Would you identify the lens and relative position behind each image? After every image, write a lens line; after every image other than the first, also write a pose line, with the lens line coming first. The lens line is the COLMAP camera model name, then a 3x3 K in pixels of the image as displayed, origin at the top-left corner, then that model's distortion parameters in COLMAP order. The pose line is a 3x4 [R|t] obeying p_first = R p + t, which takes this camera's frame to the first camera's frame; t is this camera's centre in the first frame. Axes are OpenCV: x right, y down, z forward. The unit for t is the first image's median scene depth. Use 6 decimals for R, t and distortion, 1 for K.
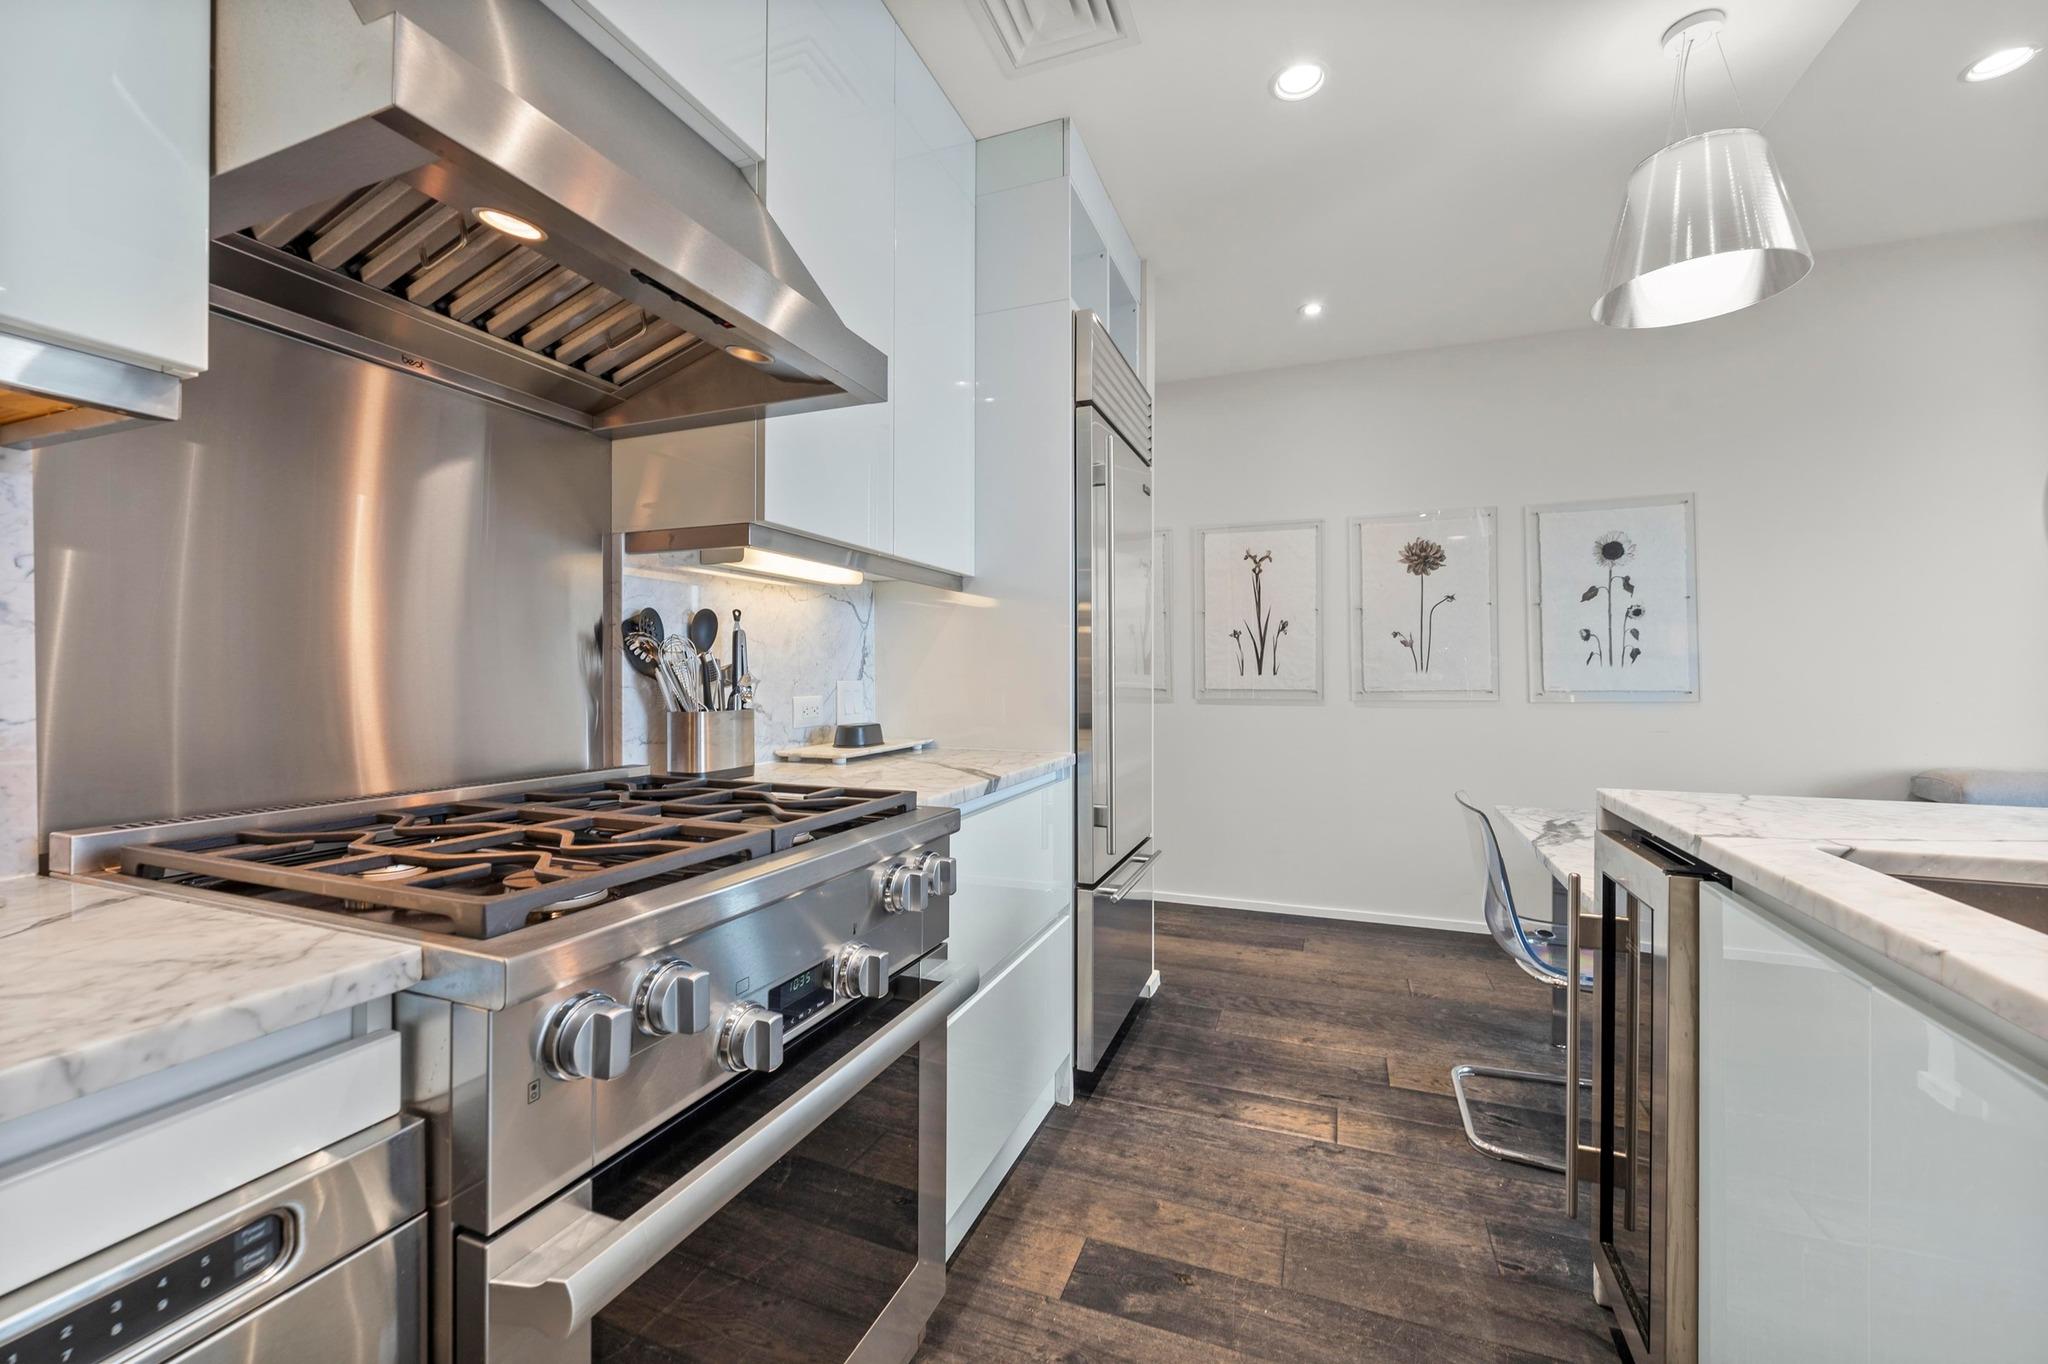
lens RADIAL K [[814.8, 0, 1024.0], [0, 814.8, 682.0], [0, 0, 1]] dist [0.001534, 0.000058]
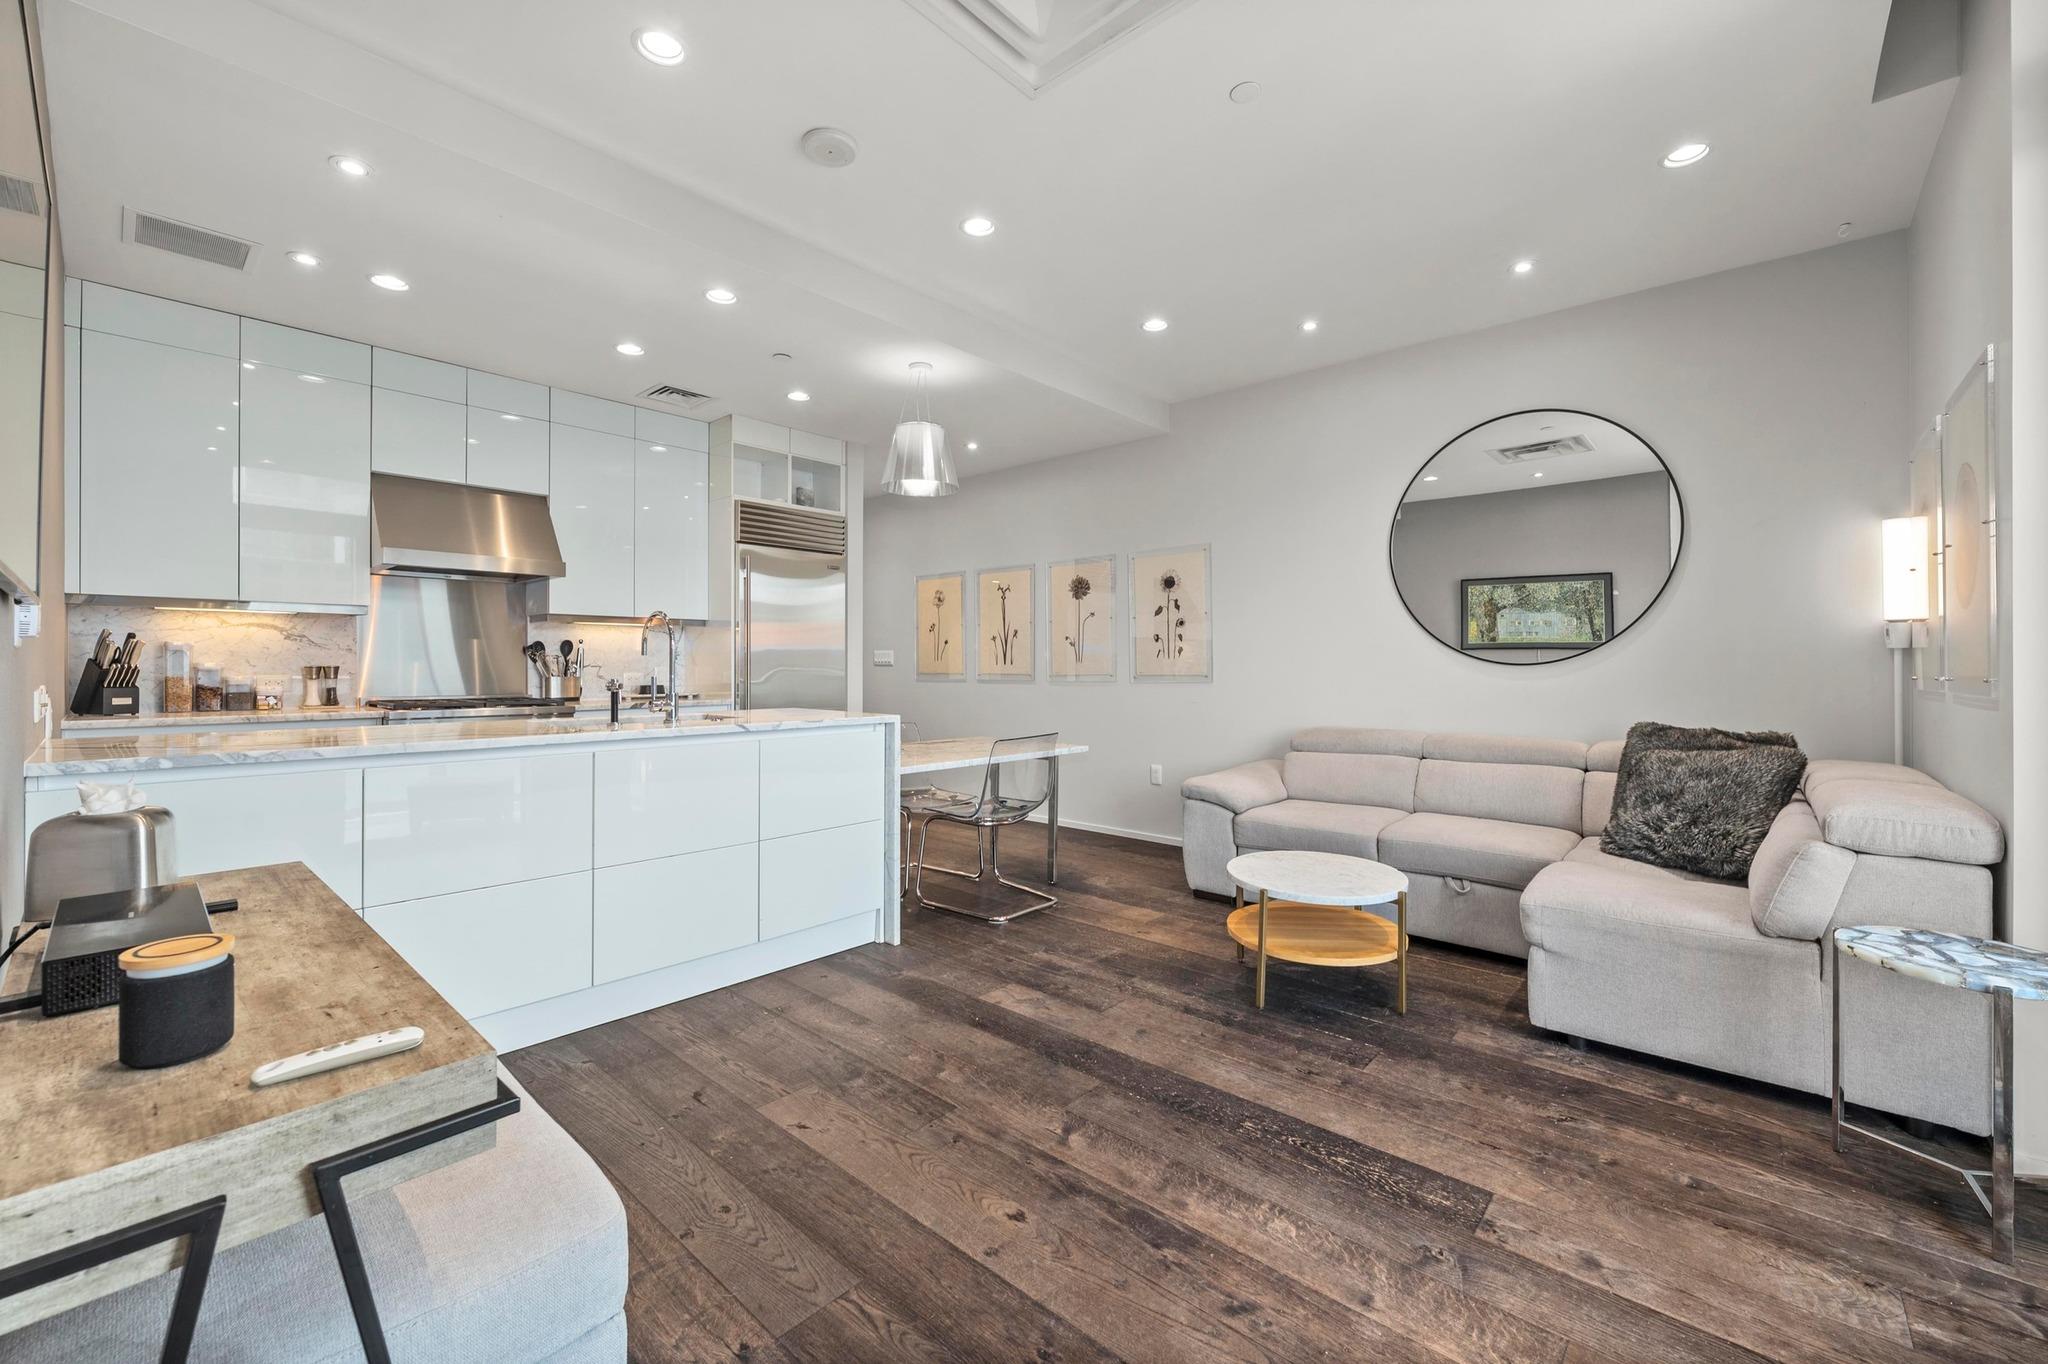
lens RADIAL K [[814.8, 0, 1024.0], [0, 814.8, 682.0], [0, 0, 1]] dist [0.001534, 0.000058]
pose [[0.937041, 0.008543, -0.349116, 0.999377], [-0.003587, 0.999883, 0.014840, 0.002003], [0.349202, -0.012653, 0.936962, -0.512890]]
